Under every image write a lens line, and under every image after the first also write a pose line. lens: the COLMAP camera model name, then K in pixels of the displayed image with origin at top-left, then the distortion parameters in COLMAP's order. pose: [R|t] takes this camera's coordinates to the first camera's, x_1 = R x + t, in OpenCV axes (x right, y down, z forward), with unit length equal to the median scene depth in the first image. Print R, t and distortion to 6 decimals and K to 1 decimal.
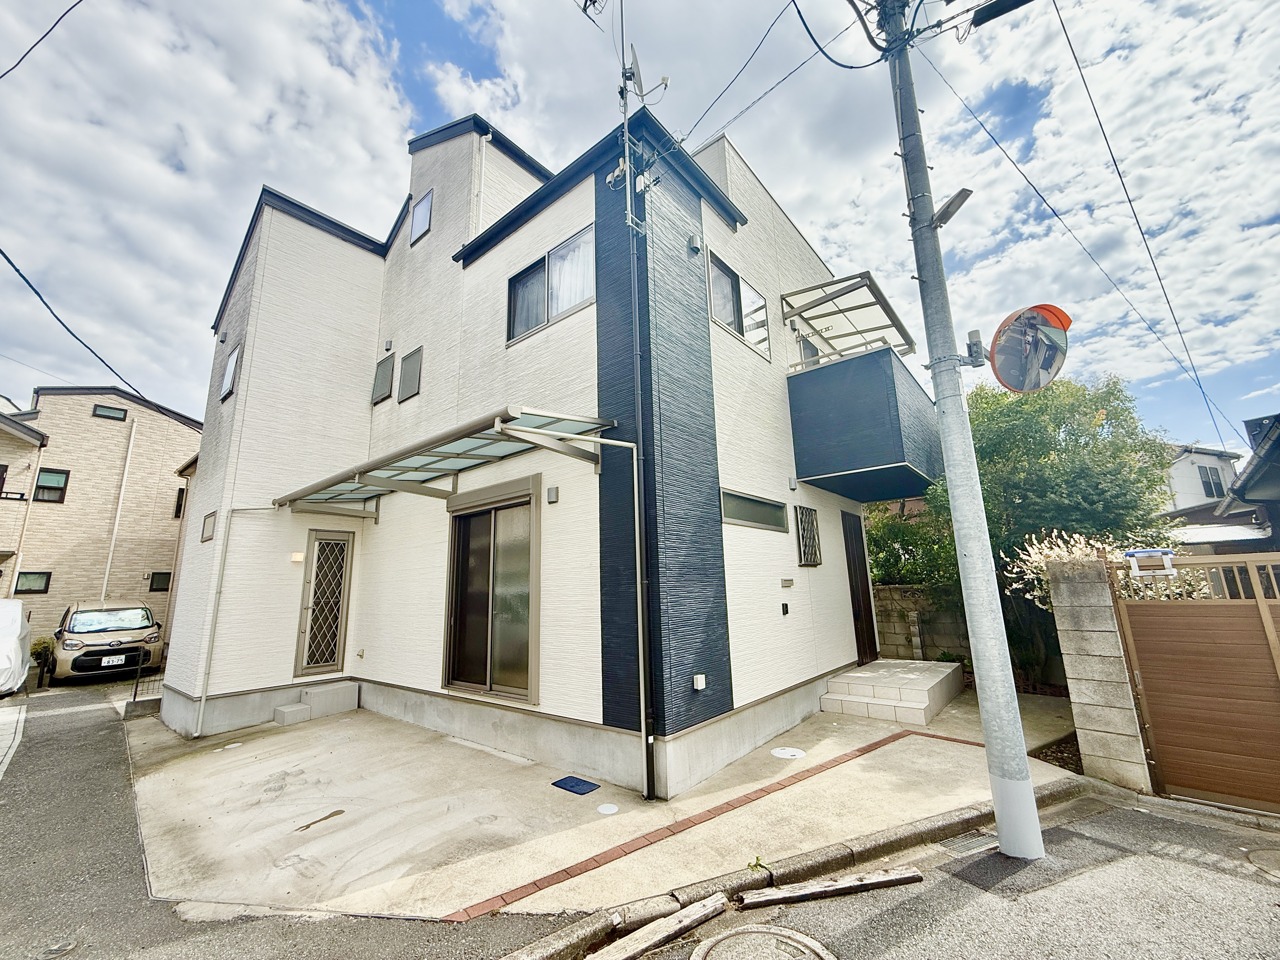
lens RADIAL K [[510.5, 0, 638.7], [0, 510.5, 481.3], [0, 0, 1]] dist [0.001011, 0.000909]
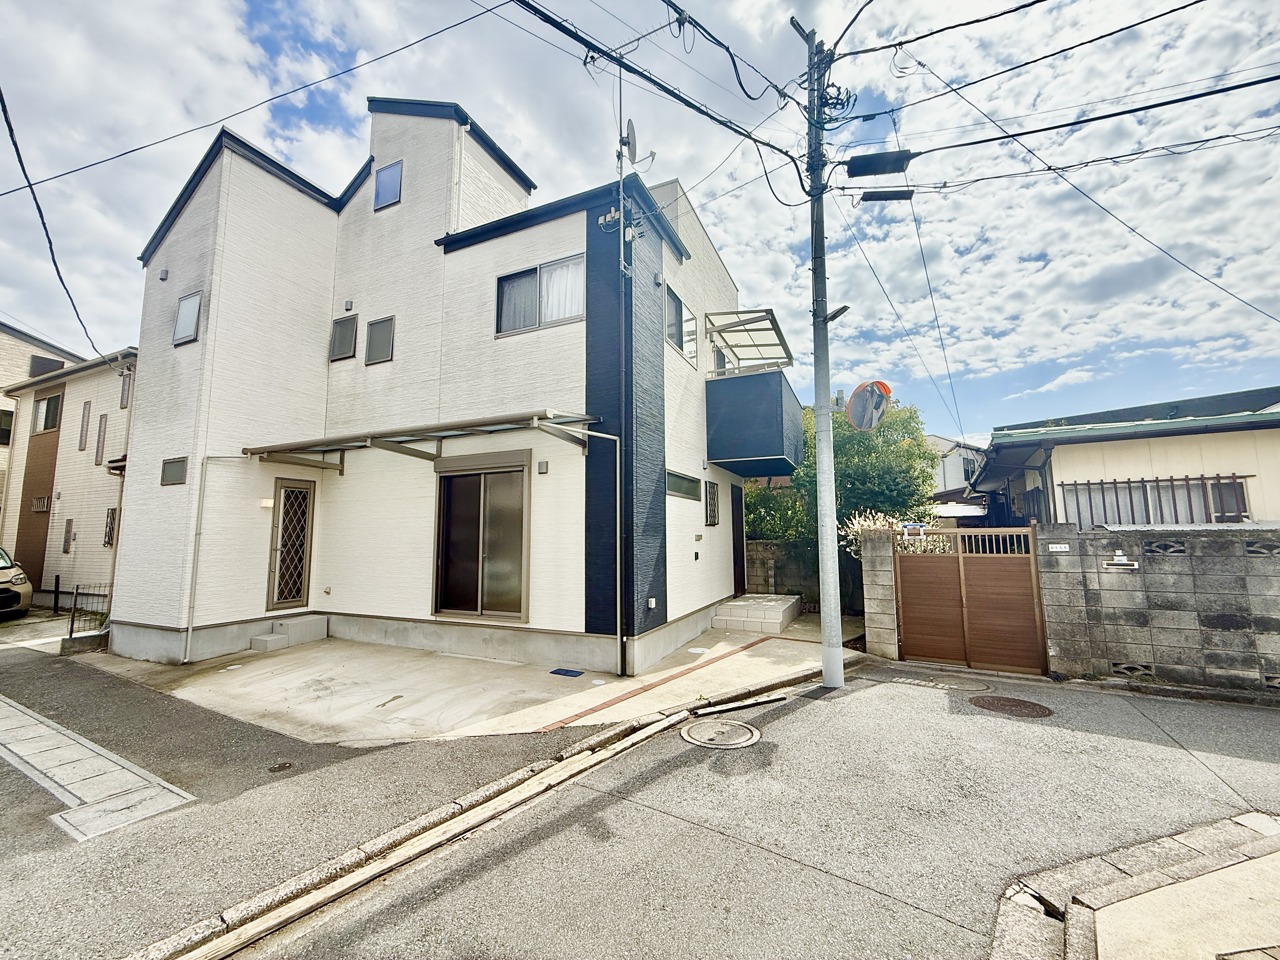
lens RADIAL K [[510.5, 0, 637.3], [0, 510.5, 481.6], [0, 0, 1]] dist [0.001011, 0.000909]
pose [[0.964004, 0.052000, 0.260753, -0.257615], [-0.076265, 0.993558, 0.083816, -0.059492], [-0.254715, -0.100686, 0.961760, -0.294625]]
